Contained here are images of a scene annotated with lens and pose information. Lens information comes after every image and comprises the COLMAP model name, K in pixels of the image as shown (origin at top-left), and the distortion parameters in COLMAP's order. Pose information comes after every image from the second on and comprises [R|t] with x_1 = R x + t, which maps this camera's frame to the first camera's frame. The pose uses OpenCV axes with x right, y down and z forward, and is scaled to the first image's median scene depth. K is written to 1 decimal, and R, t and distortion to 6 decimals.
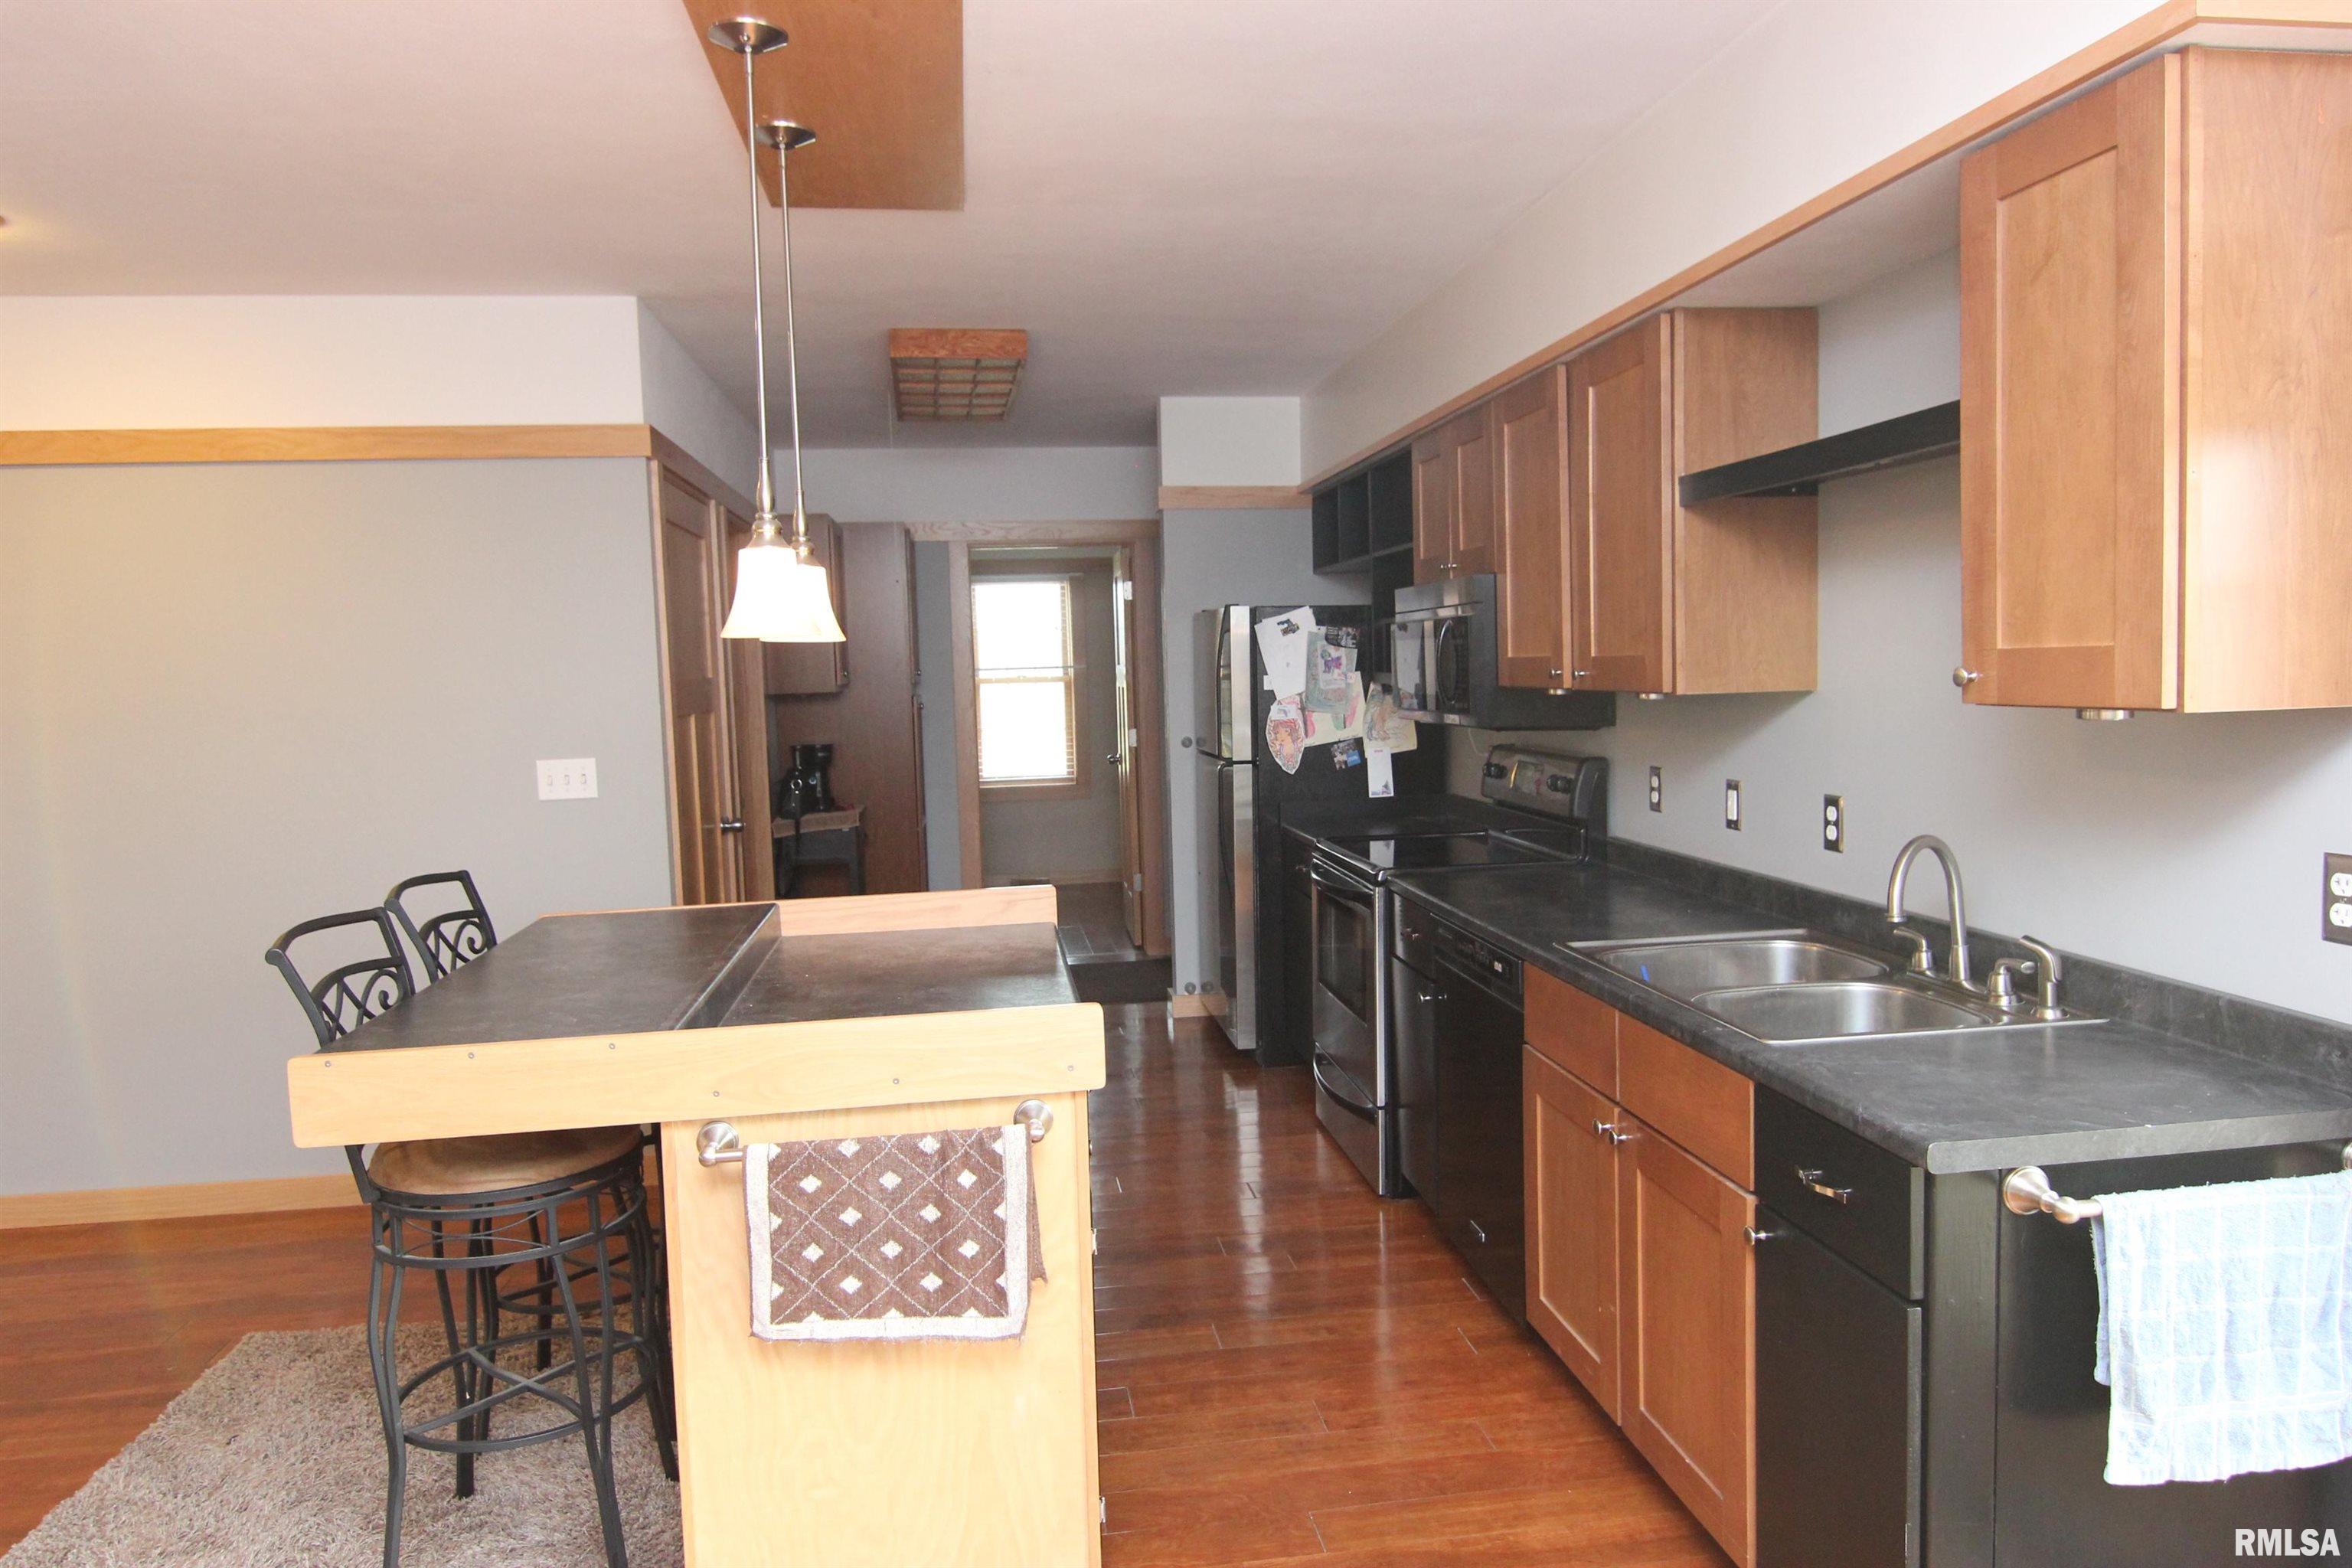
lens RADIAL K [[1524.5, 0, 1186.7], [0, 1524.5, 775.4], [0, 0, 1]] dist [0.003401, -0.020352]
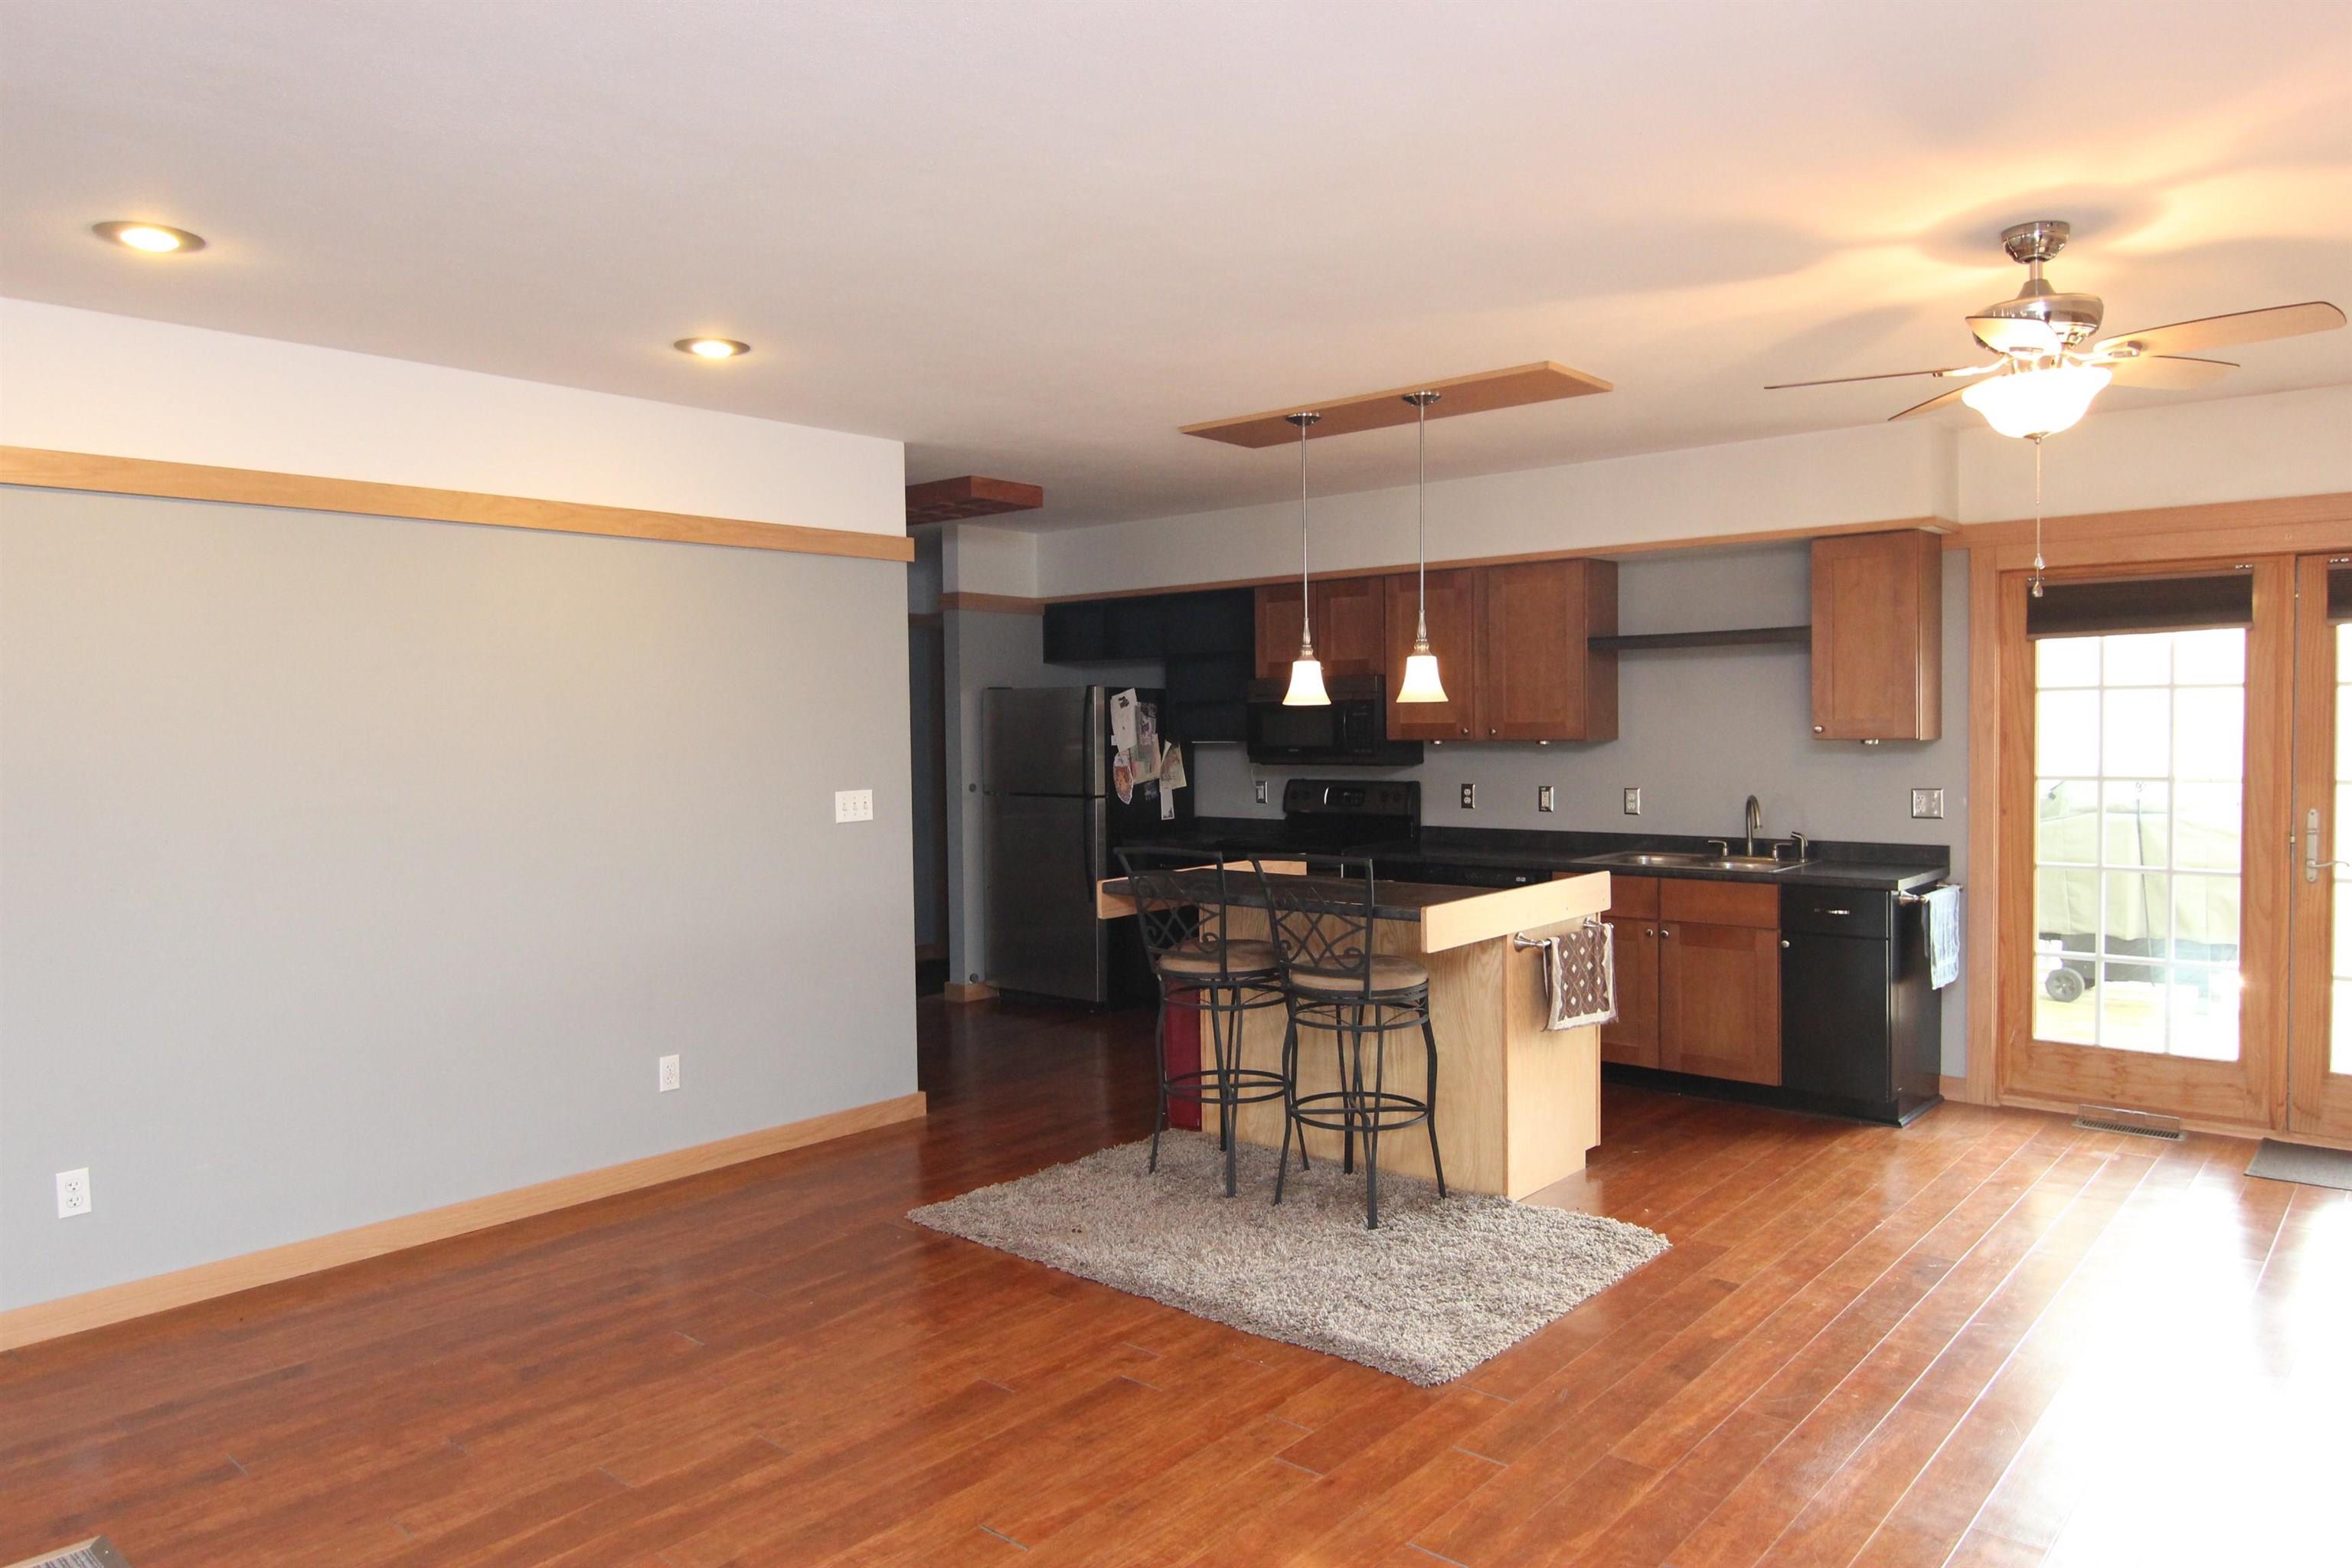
lens RADIAL K [[1524.5, 0, 1186.7], [0, 1524.5, 775.4], [0, 0, 1]] dist [0.003401, -0.020352]
pose [[0.756117, -0.004891, 0.654418, -0.828950], [0.040781, 0.998381, -0.039658, 0.031136], [-0.653165, 0.056674, 0.755092, -0.119898]]
